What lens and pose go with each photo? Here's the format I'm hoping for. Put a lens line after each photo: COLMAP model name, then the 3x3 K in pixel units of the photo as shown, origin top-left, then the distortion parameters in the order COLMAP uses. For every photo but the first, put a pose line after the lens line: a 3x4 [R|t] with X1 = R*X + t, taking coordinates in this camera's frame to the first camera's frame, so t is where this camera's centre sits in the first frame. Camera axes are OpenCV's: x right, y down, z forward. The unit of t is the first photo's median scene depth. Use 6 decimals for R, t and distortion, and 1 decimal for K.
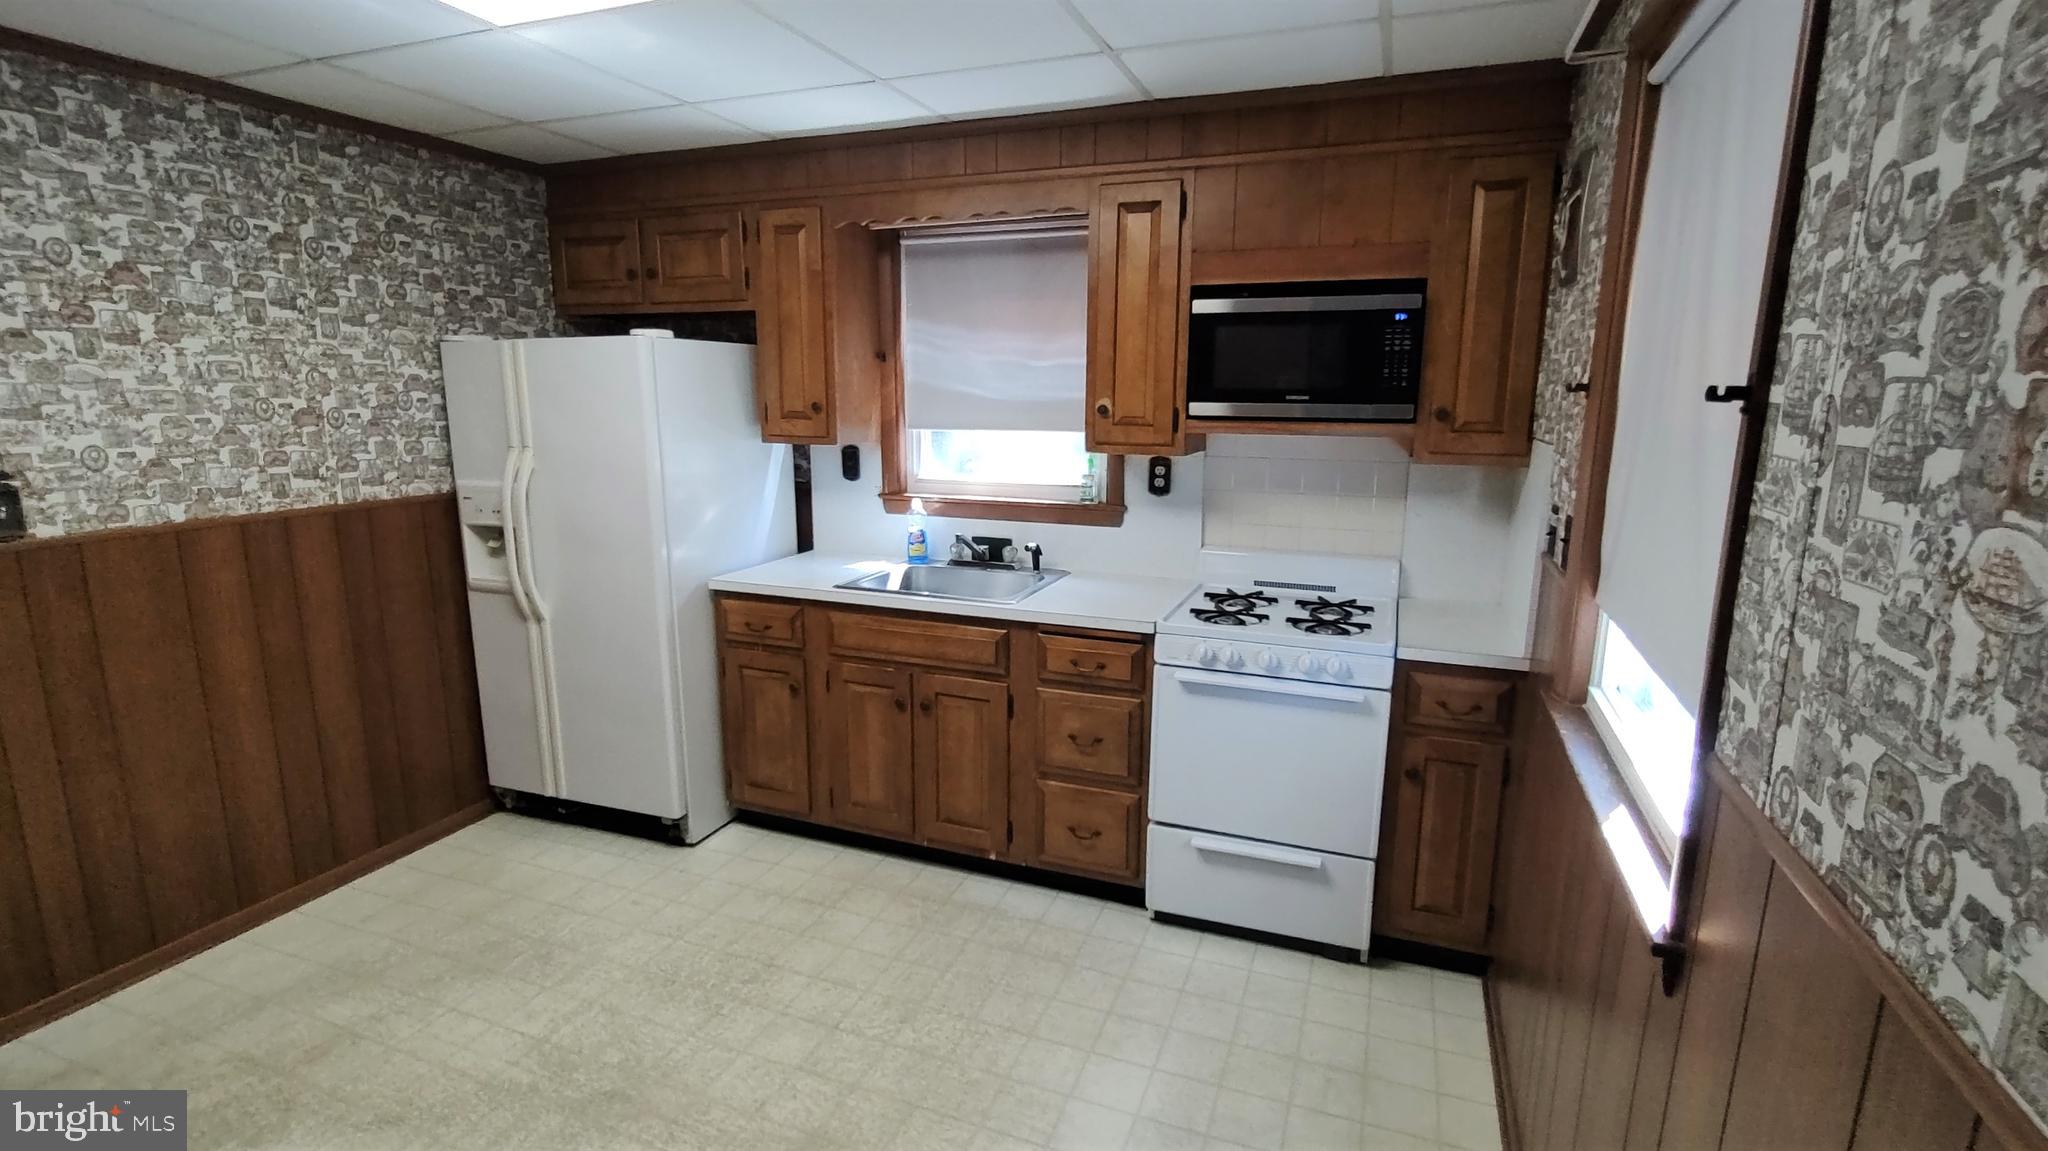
lens RADIAL K [[973.7, 0, 1020.6], [0, 973.7, 580.4], [0, 0, 1]] dist [-0.001948, -0.000006]
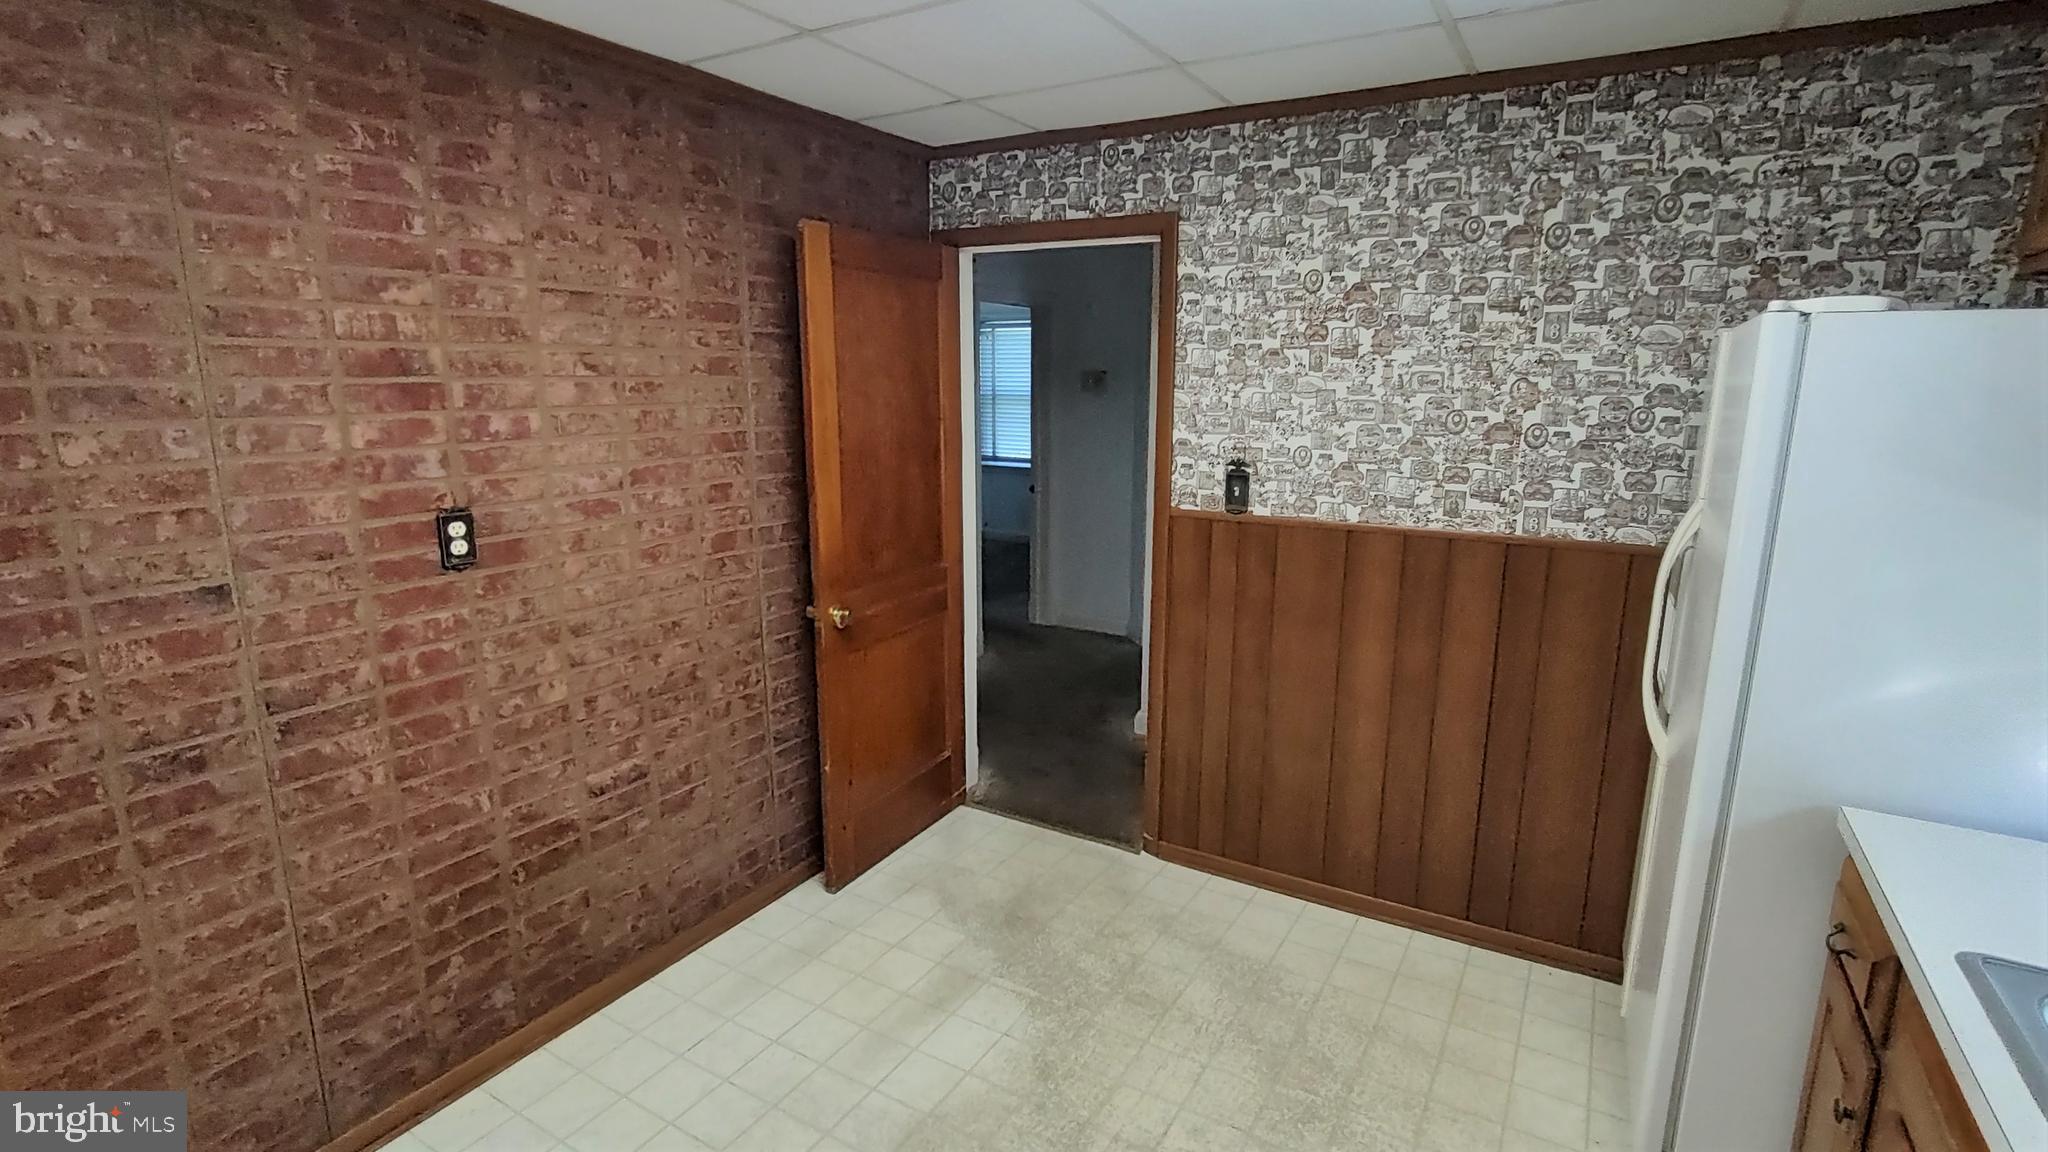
lens RADIAL K [[973.7, 0, 1023.3], [0, 973.7, 575.2], [0, 0, 1]] dist [-0.001948, -0.000006]
pose [[-0.168360, 0.187259, -0.967775, 0.227950], [-0.201846, 0.954437, 0.219793, -0.155821], [0.964838, 0.232345, -0.122892, 0.740706]]
